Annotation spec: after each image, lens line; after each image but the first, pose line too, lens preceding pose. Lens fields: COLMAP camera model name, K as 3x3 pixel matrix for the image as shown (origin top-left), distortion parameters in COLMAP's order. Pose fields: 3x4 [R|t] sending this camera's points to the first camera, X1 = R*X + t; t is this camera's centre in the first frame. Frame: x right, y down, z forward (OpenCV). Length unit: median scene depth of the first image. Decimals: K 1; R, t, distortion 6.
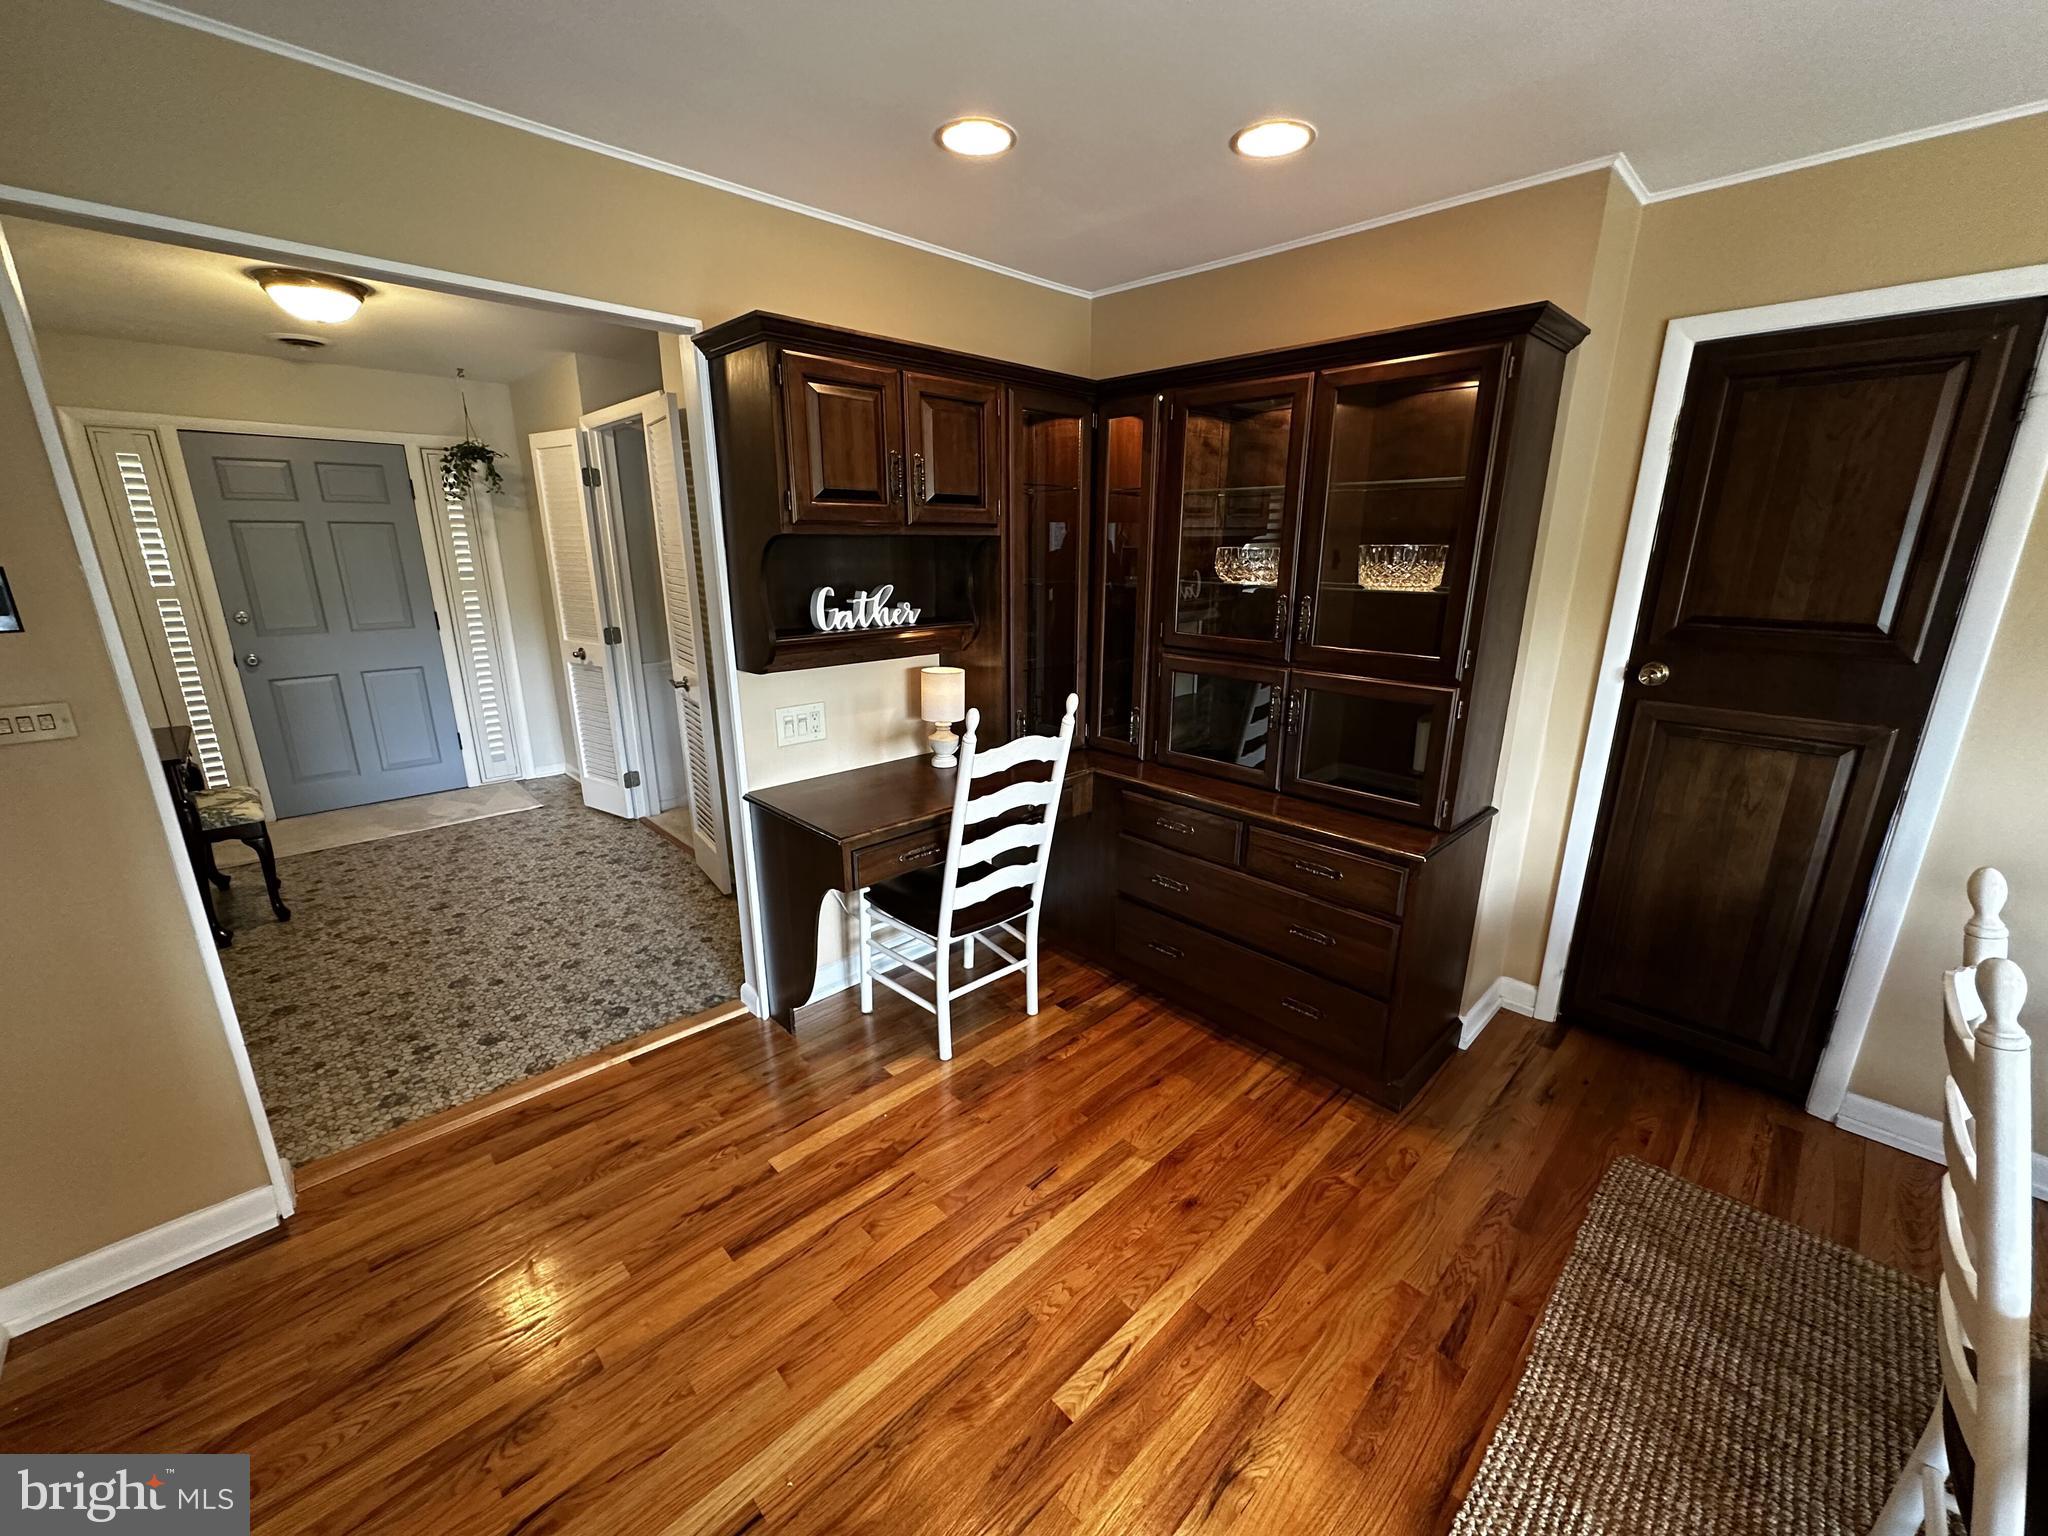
lens RADIAL K [[814.3, 0, 1019.7], [0, 814.3, 769.2], [0, 0, 1]] dist [-0.003377, 0.000138]
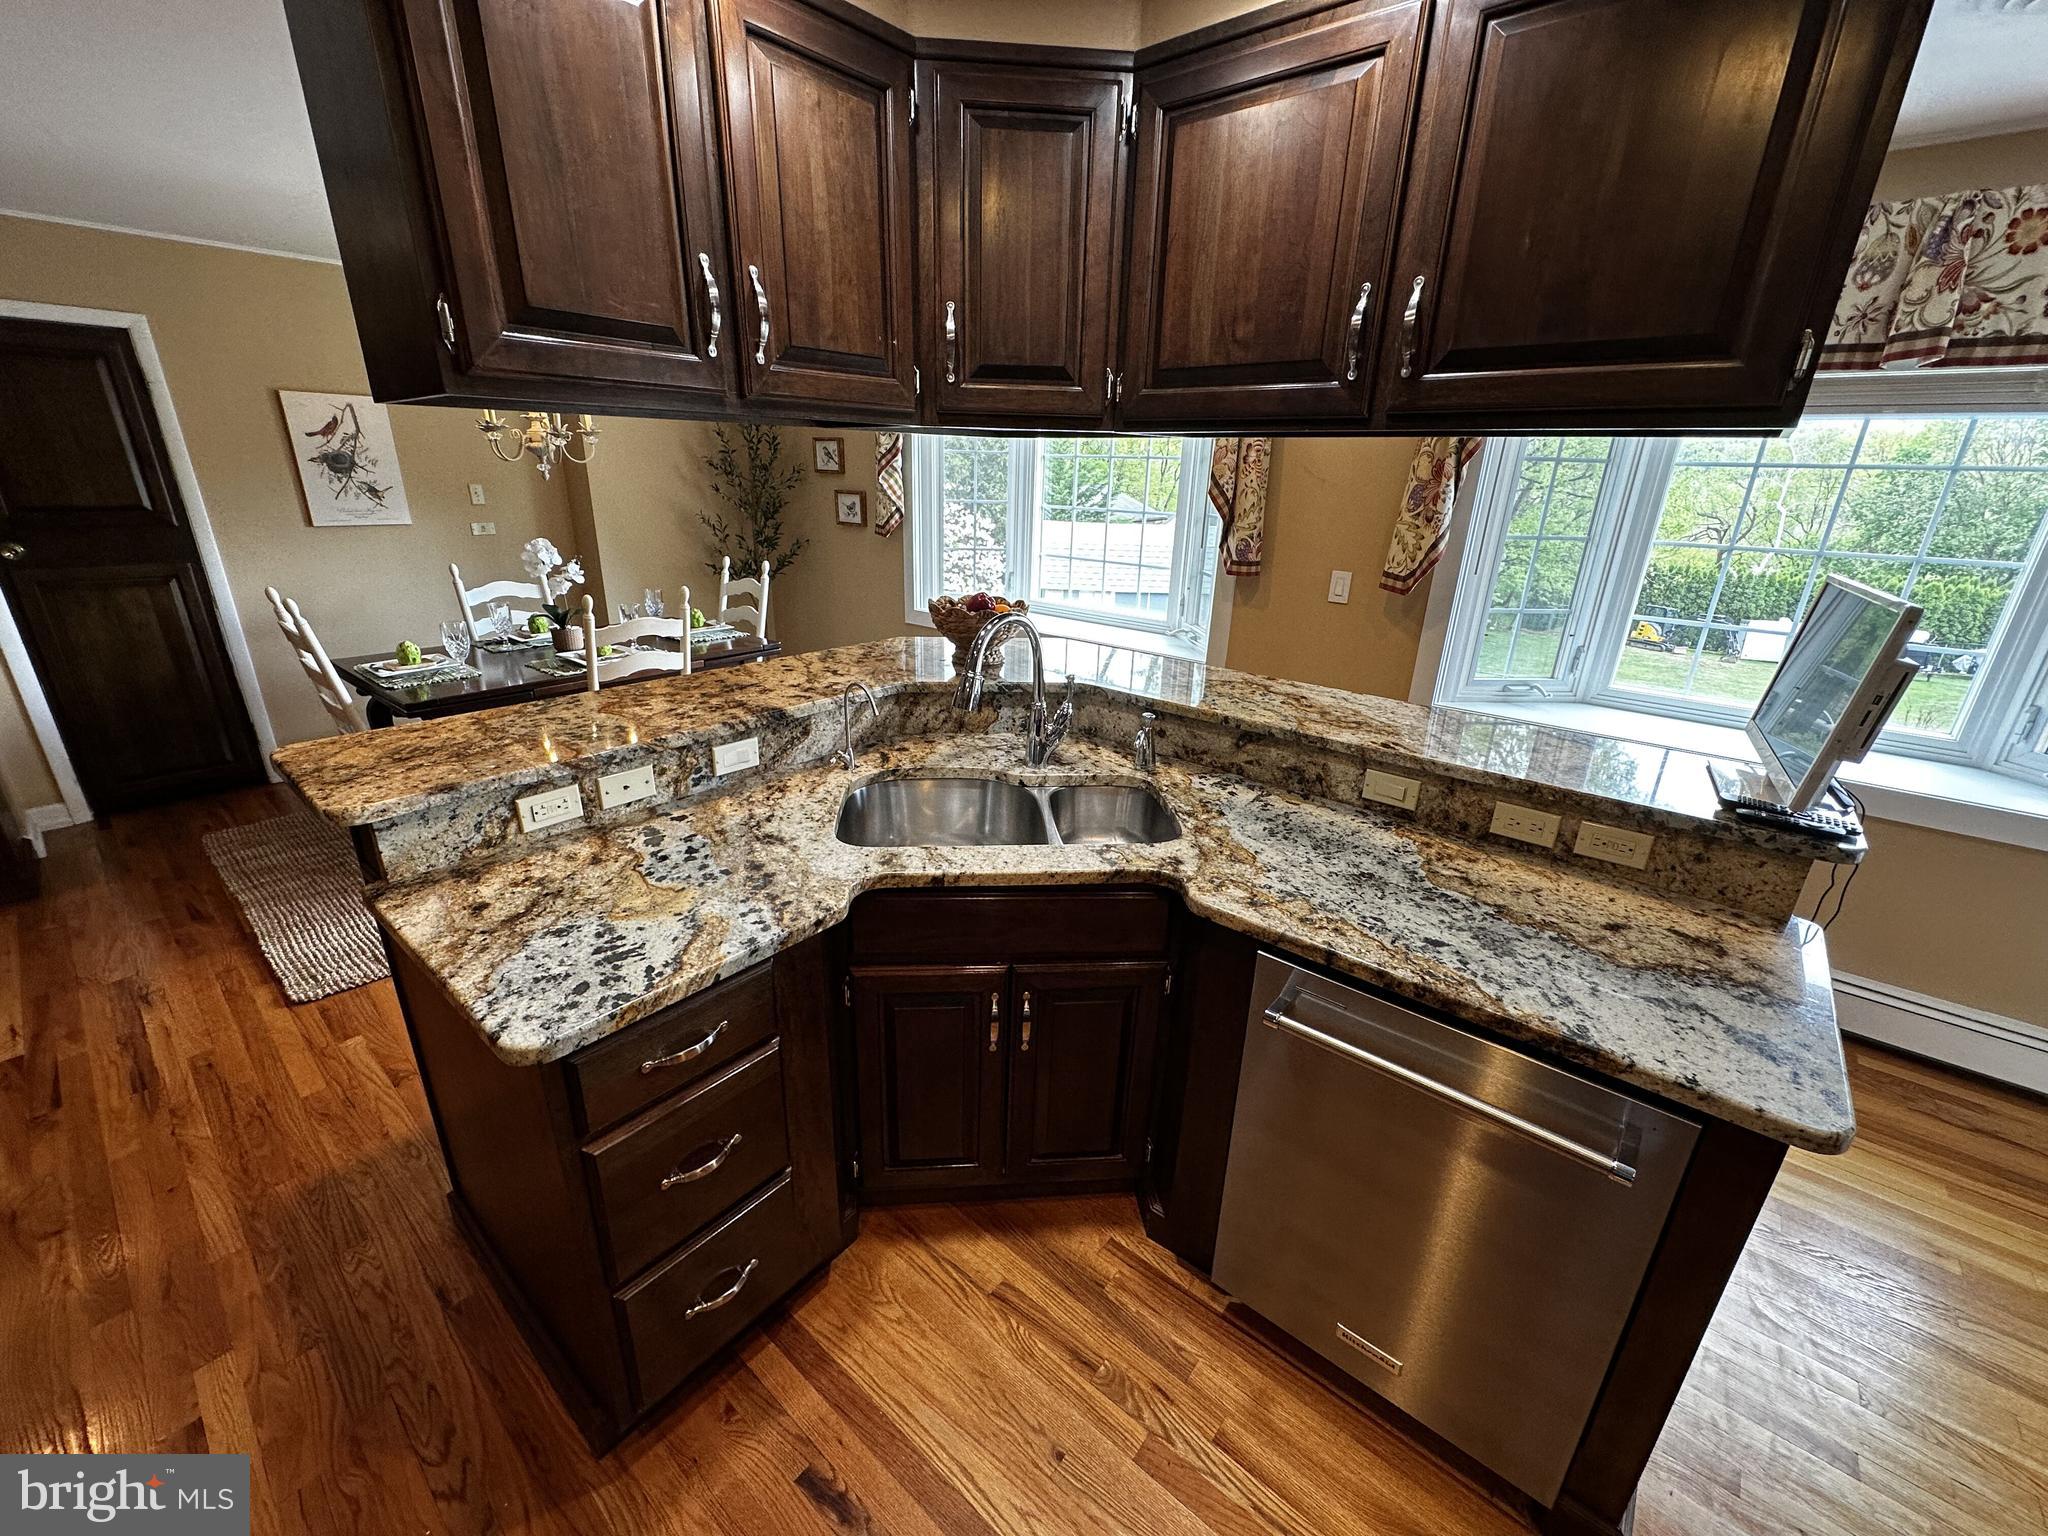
lens RADIAL K [[814.3, 0, 1019.7], [0, 814.3, 769.2], [0, 0, 1]] dist [-0.003377, 0.000138]
pose [[-0.095985, -0.354937, 0.929950, -0.776331], [0.243889, 0.897399, 0.367686, 0.121914], [-0.965041, 0.262097, 0.000429, -0.554673]]
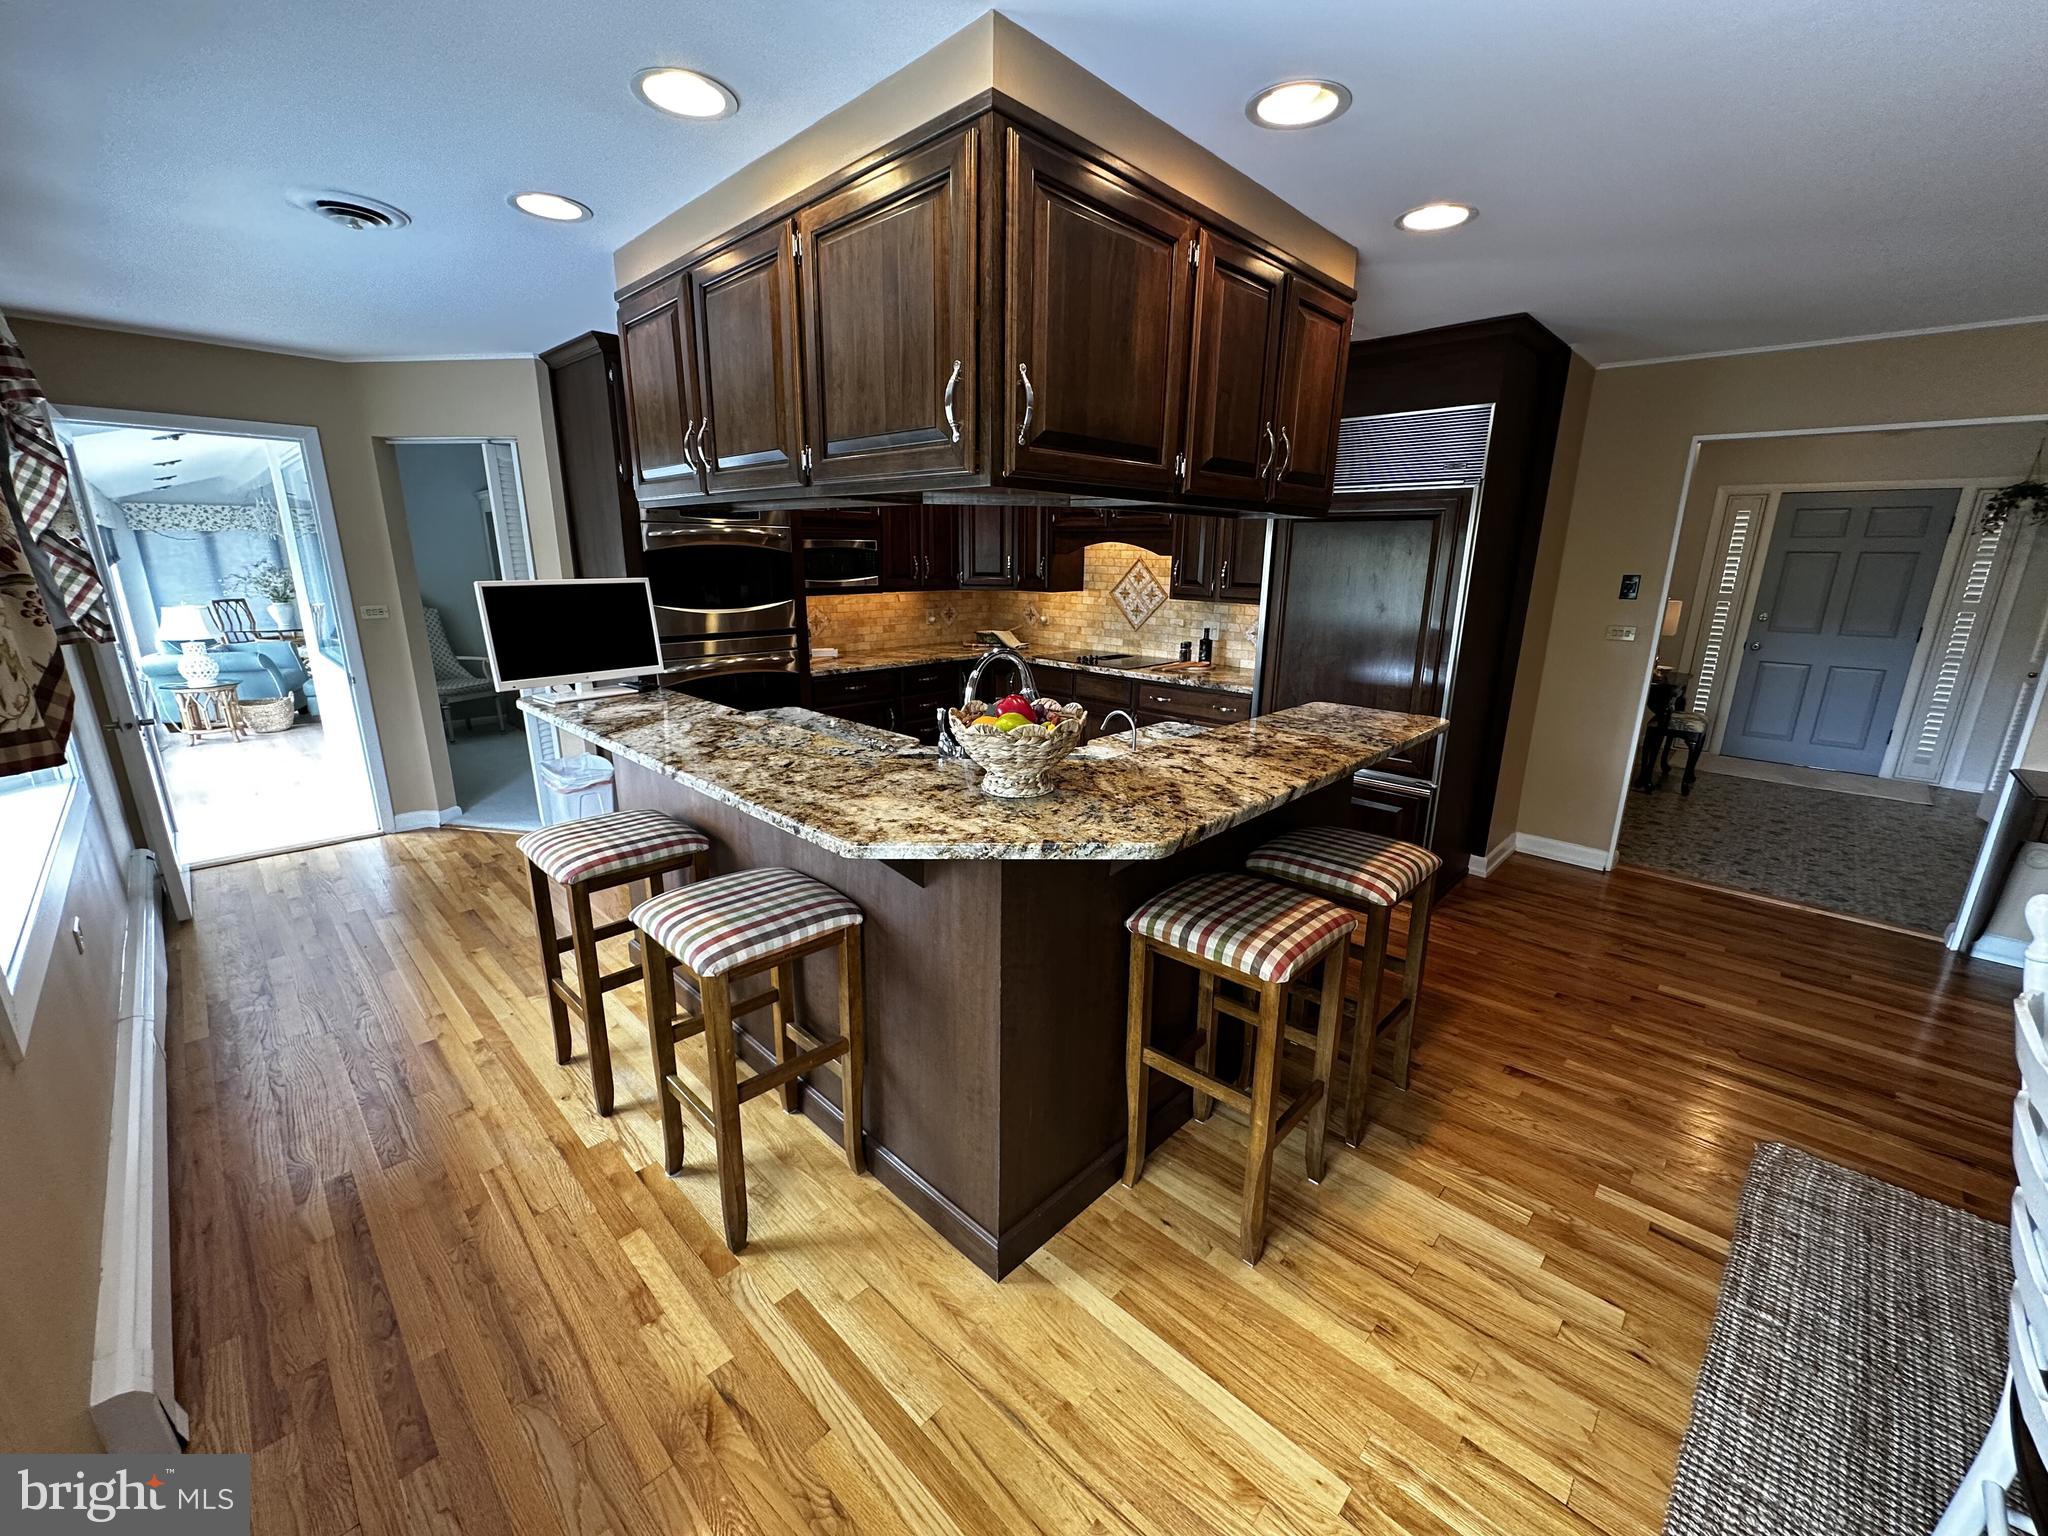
lens RADIAL K [[814.3, 0, 1019.7], [0, 814.3, 769.2], [0, 0, 1]] dist [-0.003377, 0.000138]
pose [[0.028910, 0.255143, -0.966471, 0.803224], [-0.279052, 0.930494, 0.237298, 0.155679], [0.959841, 0.262836, 0.098099, -0.590799]]
